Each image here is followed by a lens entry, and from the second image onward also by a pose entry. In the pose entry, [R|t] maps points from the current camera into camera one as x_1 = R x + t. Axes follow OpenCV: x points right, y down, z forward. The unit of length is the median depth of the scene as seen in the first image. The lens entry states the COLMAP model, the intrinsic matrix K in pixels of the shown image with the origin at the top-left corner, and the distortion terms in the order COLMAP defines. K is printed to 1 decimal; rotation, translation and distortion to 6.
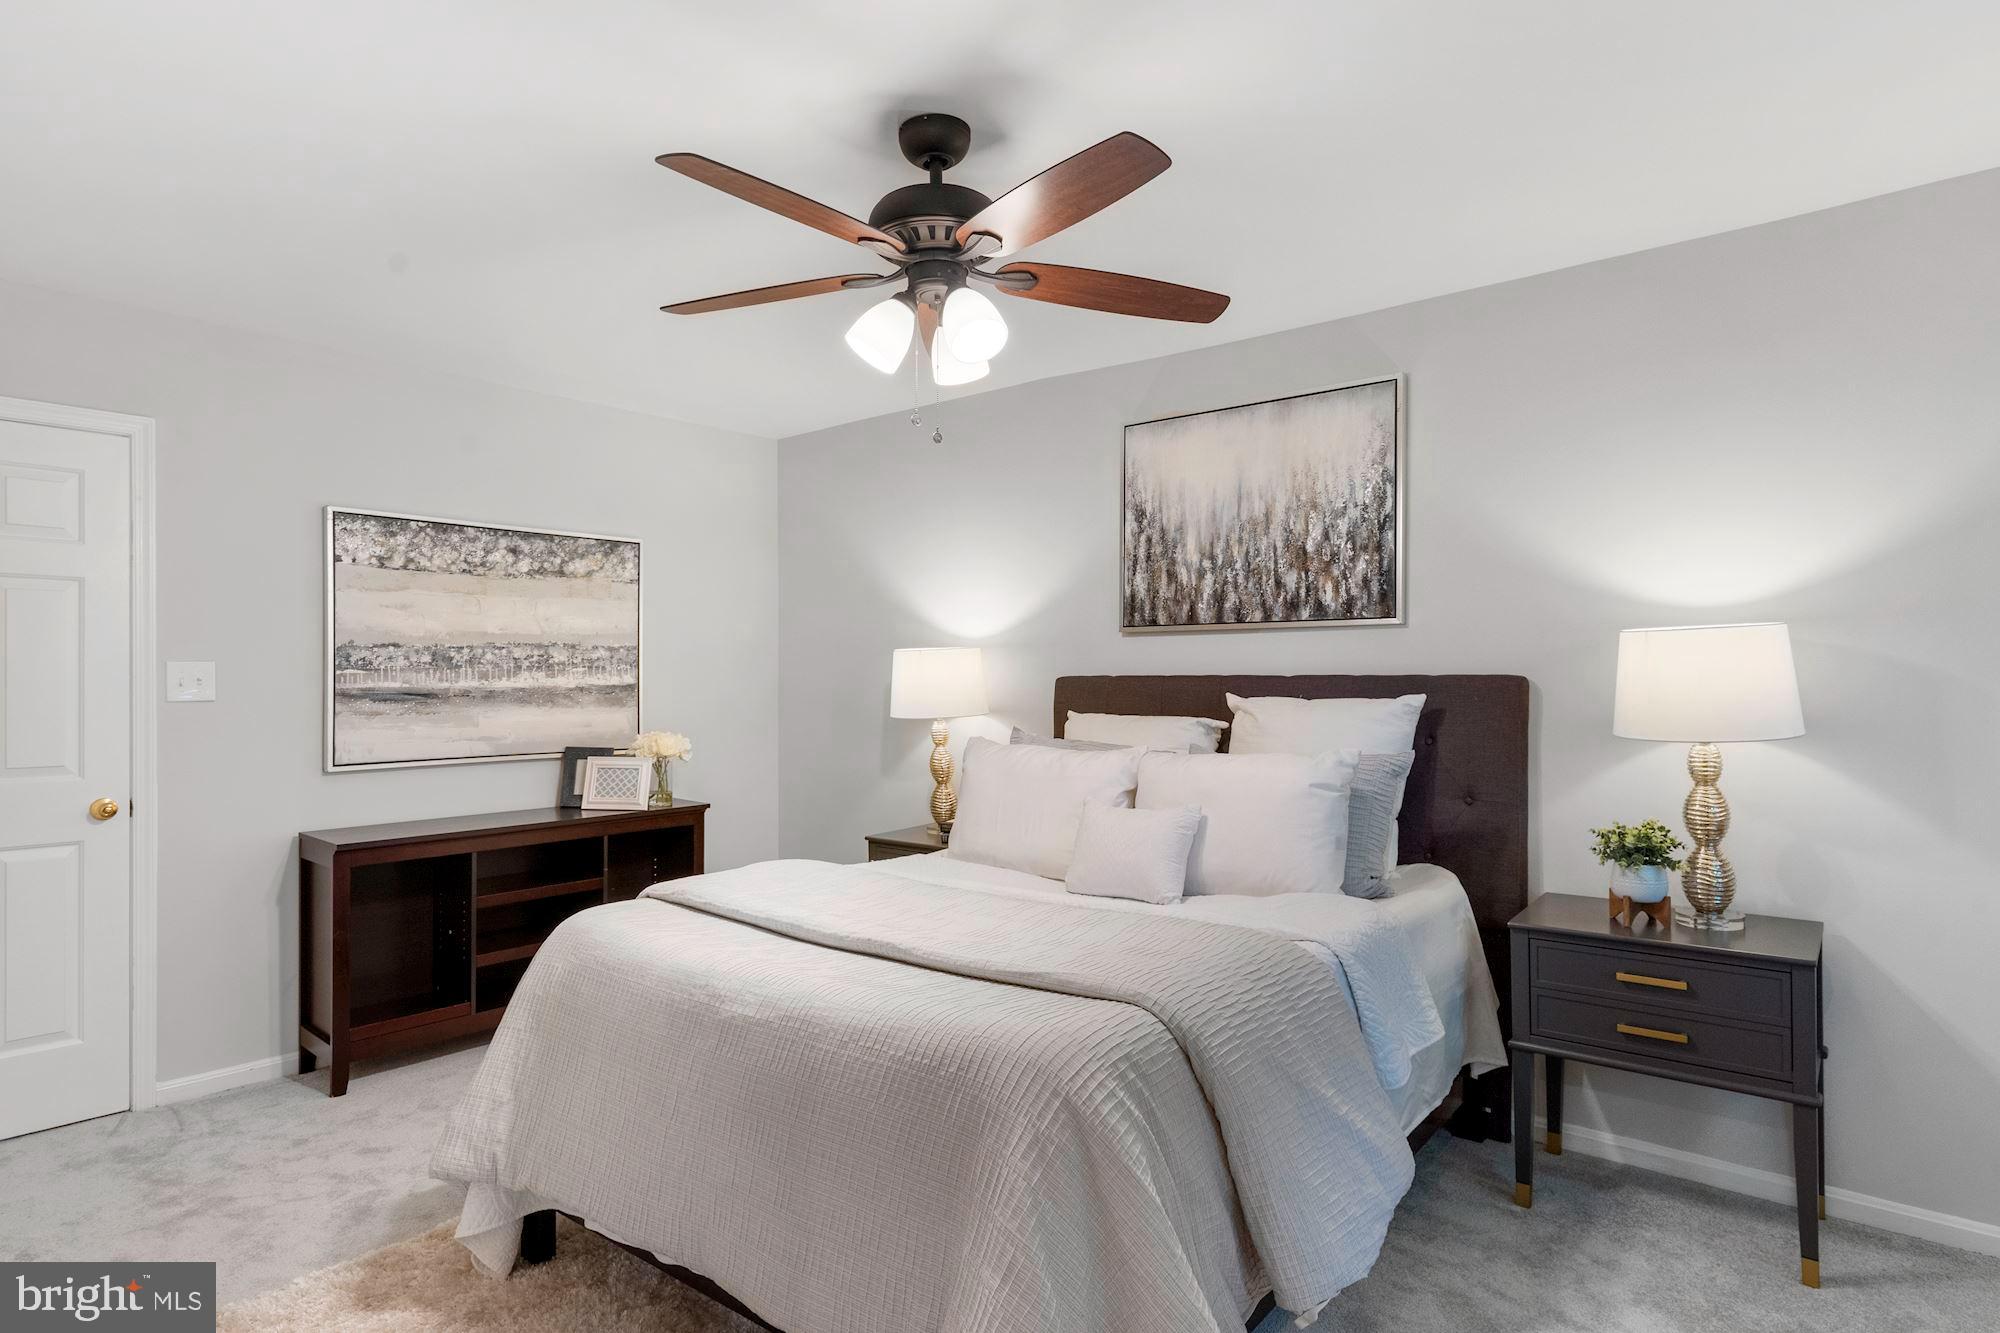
lens RADIAL K [[1075.9, 0, 998.6], [0, 1075.9, 670.3], [0, 0, 1]] dist [-0.001351, -0.000211]
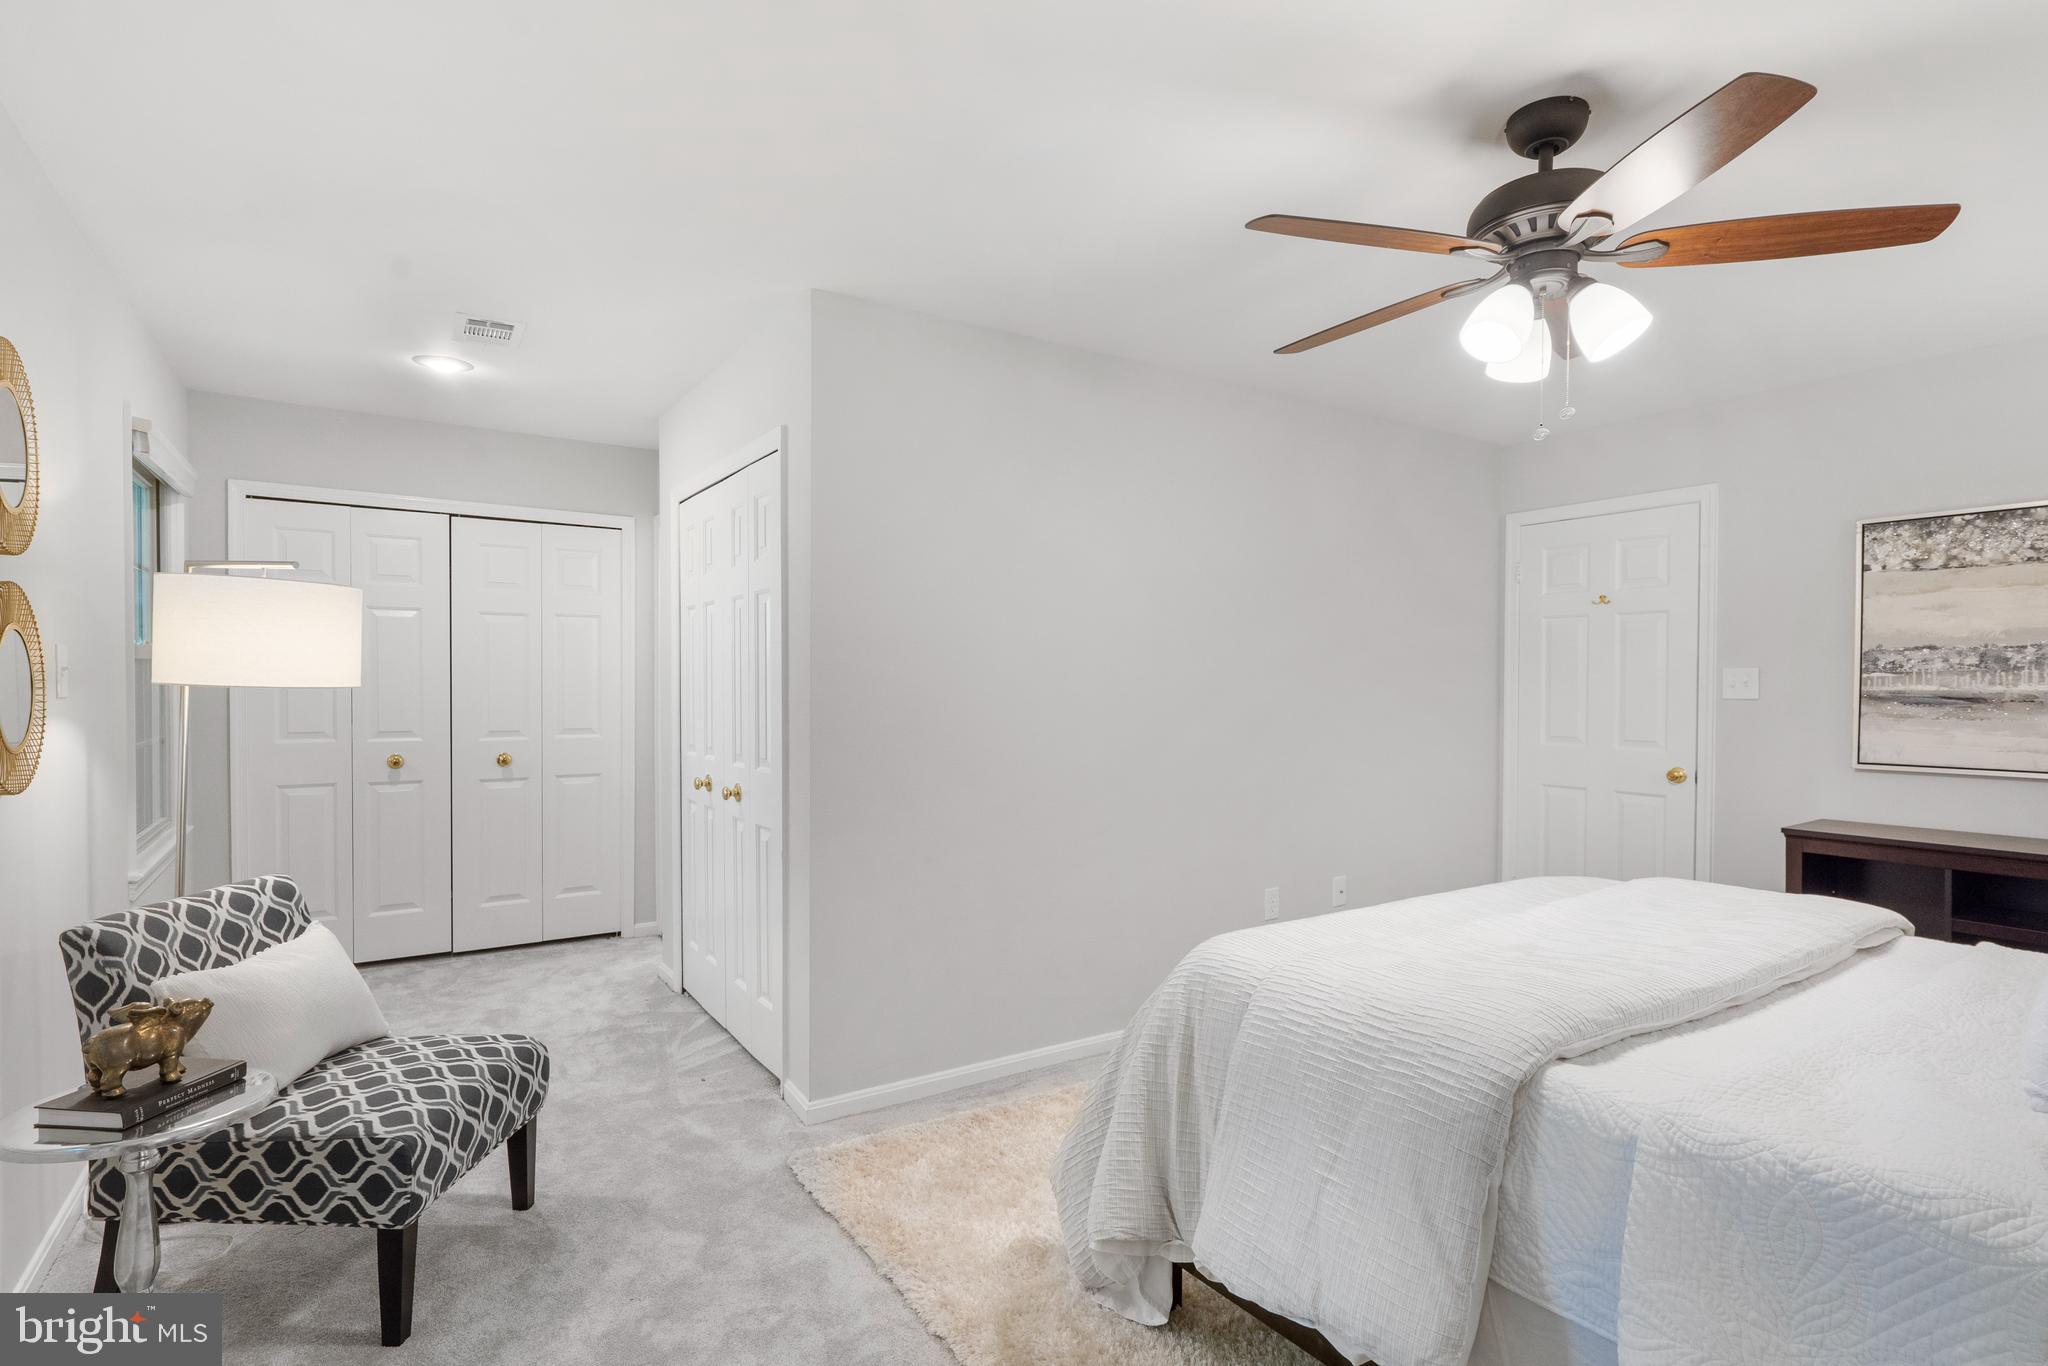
lens RADIAL K [[966.0, 0, 1022.1], [0, 966.0, 686.7], [0, 0, 1]] dist [-0.003339, 0.001789]
pose [[-0.261398, 0.009613, -0.965183, 0.503441], [0.010013, 0.999924, 0.007248, -0.002426], [0.965179, -0.007770, -0.261474, 0.430535]]
